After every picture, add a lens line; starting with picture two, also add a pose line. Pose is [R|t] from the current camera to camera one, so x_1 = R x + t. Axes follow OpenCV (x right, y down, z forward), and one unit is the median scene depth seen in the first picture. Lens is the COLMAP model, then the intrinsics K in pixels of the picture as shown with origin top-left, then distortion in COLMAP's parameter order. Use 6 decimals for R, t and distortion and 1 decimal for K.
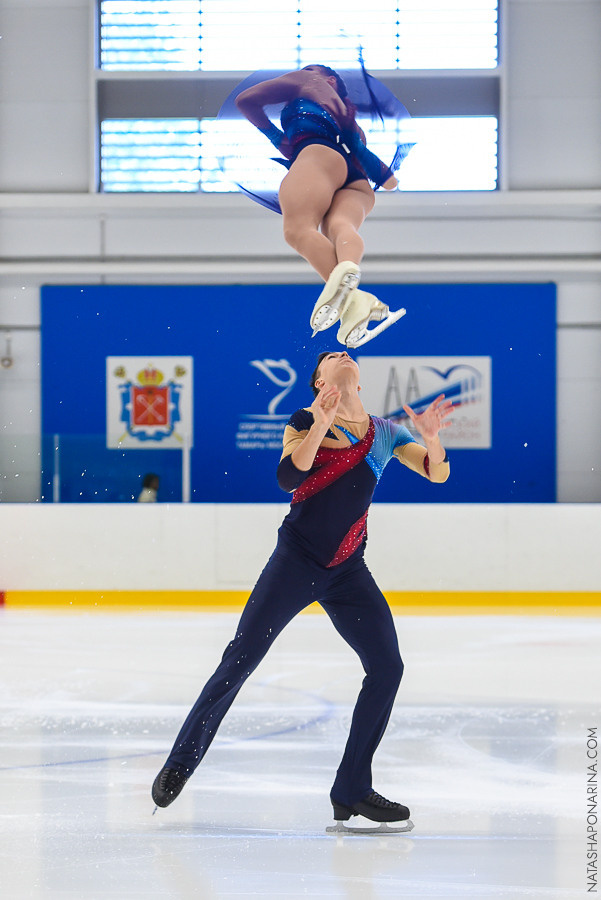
lens RADIAL K [[2332.7, 0, 302.8], [0, 2332.7, 457.5], [0, 0, 1]] dist [-0.028643, 0.000000]
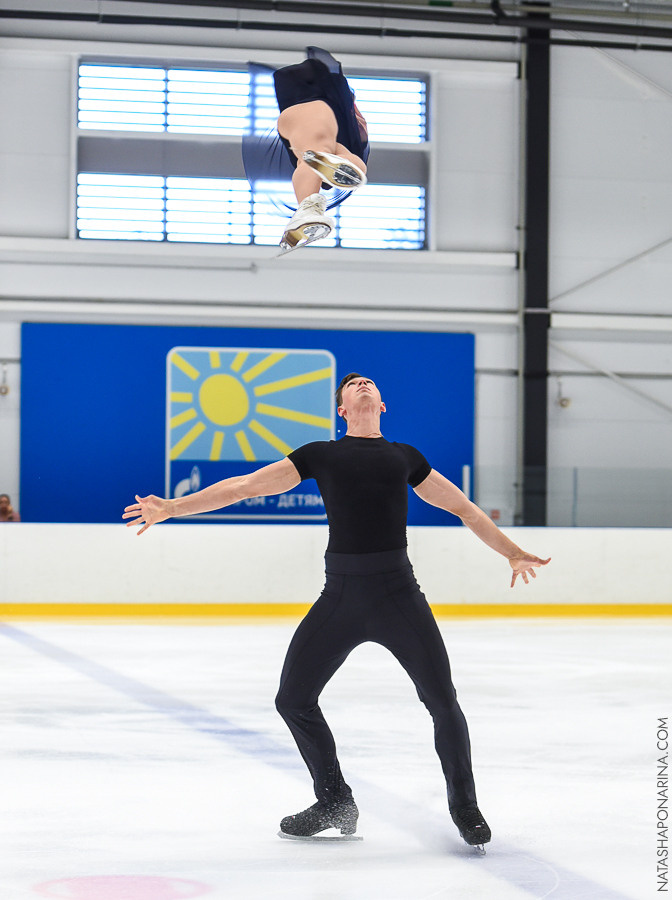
lens RADIAL K [[2117.3, 0, 333.5], [0, 2117.3, 447.2], [0, 0, 1]] dist [-0.161255, 0.000000]
pose [[0.970059, 0.016609, 0.242303, -0.208762], [-0.012766, 0.999767, -0.017421, -0.000108], [-0.242536, 0.013806, 0.970044, 0.012055]]
